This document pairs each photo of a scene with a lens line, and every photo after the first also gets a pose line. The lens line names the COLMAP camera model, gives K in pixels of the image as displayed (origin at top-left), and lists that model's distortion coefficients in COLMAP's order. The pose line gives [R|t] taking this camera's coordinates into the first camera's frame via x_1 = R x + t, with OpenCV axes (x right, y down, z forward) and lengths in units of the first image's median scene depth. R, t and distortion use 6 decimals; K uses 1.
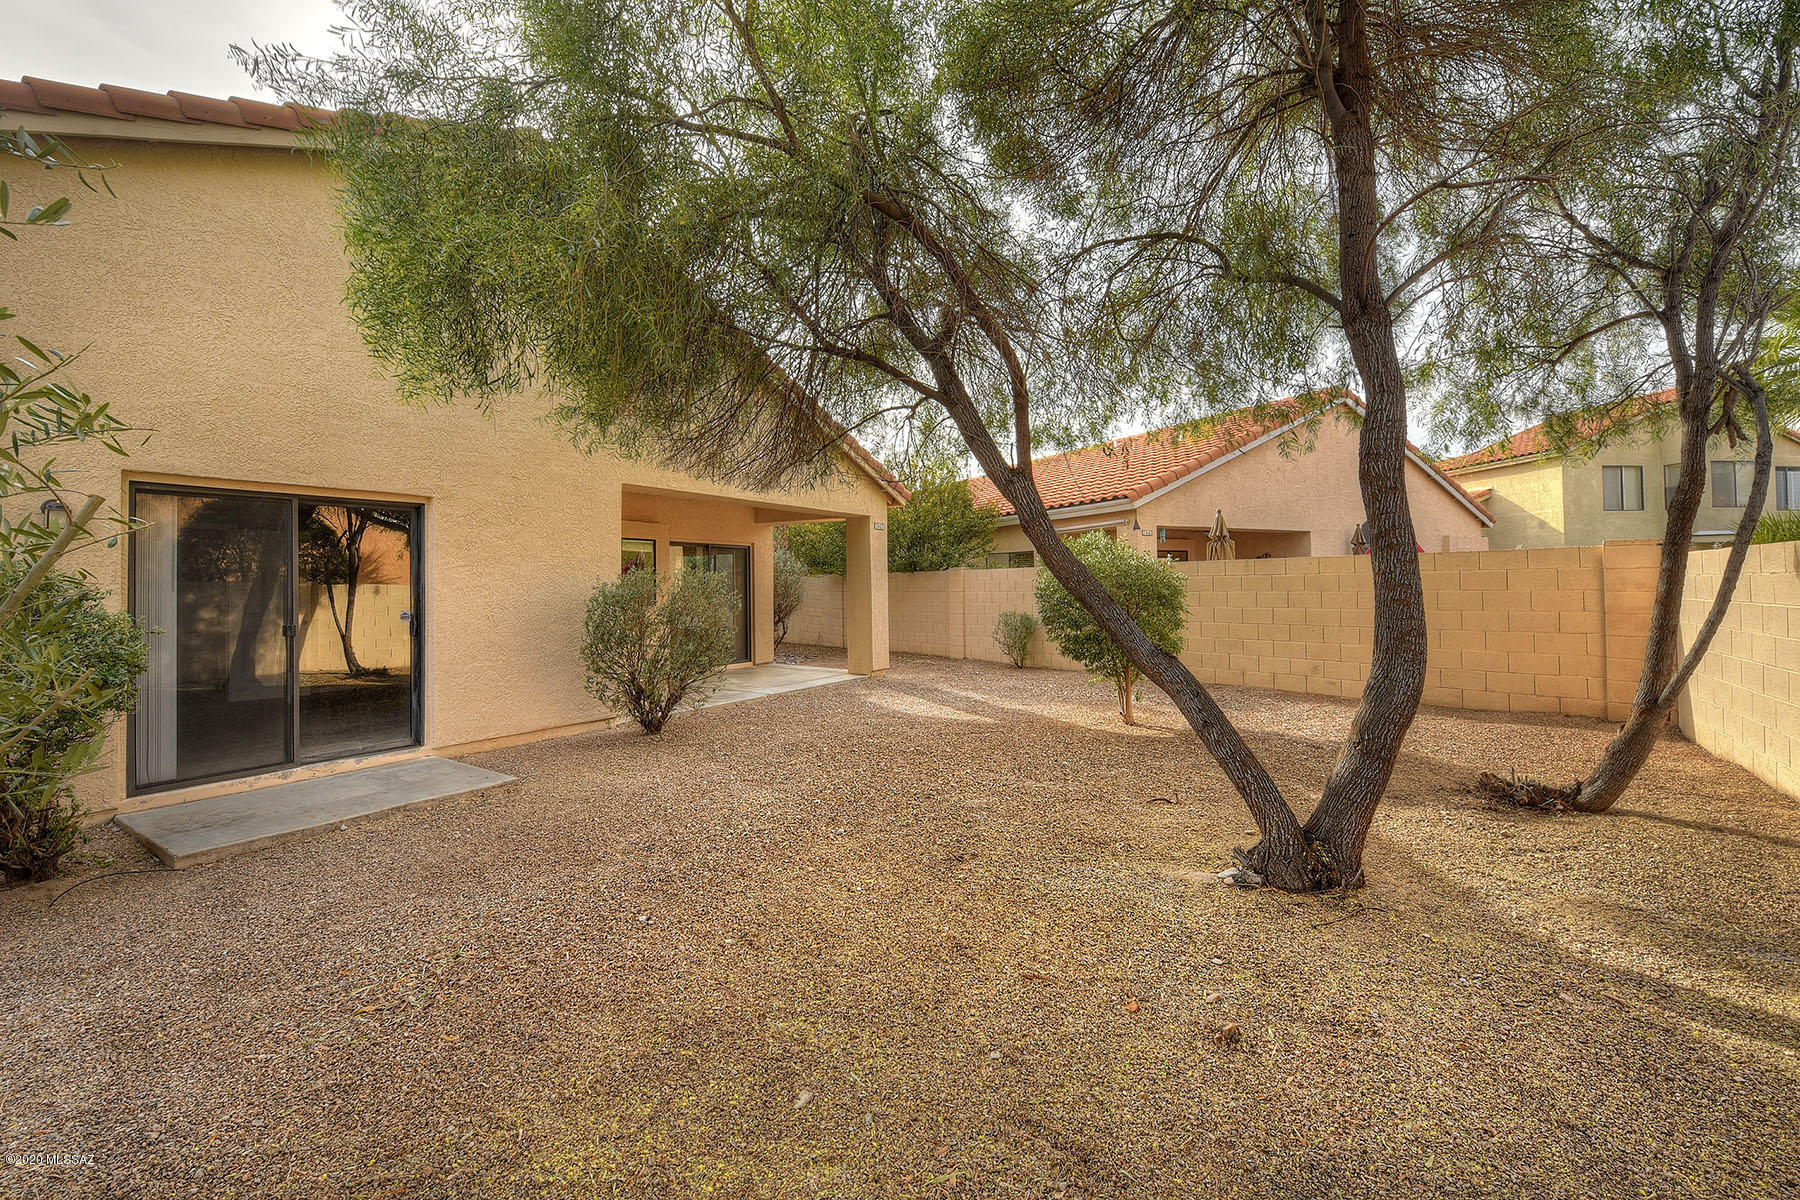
lens RADIAL K [[765.6, 0, 887.7], [0, 765.6, 558.4], [0, 0, 1]] dist [-0.022914, -0.000452]
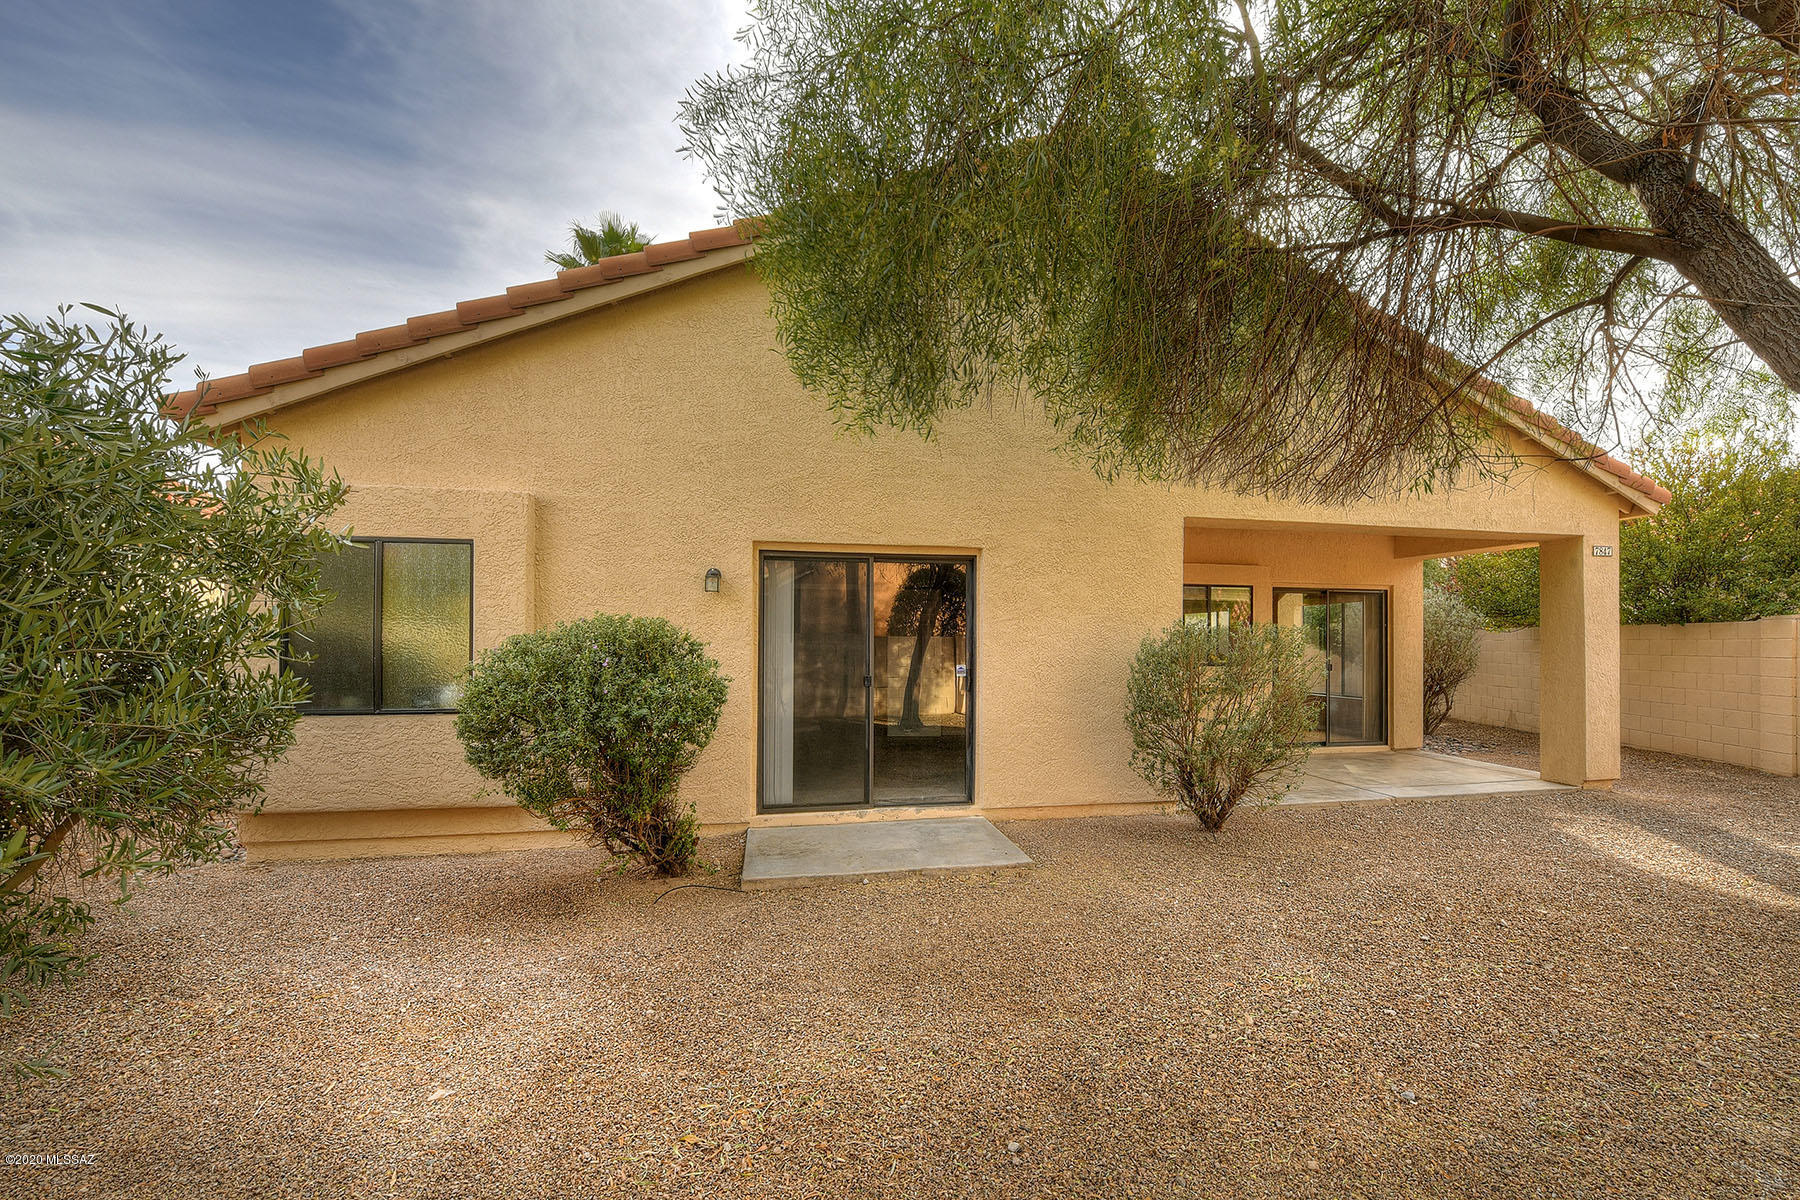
lens RADIAL K [[806.3, 0, 900.8], [0, 806.3, 631.1], [0, 0, 1]] dist [-0.023420, -0.003221]
pose [[0.715685, 0.001830, -0.698421, 0.036324], [0.015906, 0.999694, 0.018919, 0.003045], [0.698242, -0.024649, 0.715437, 0.170076]]
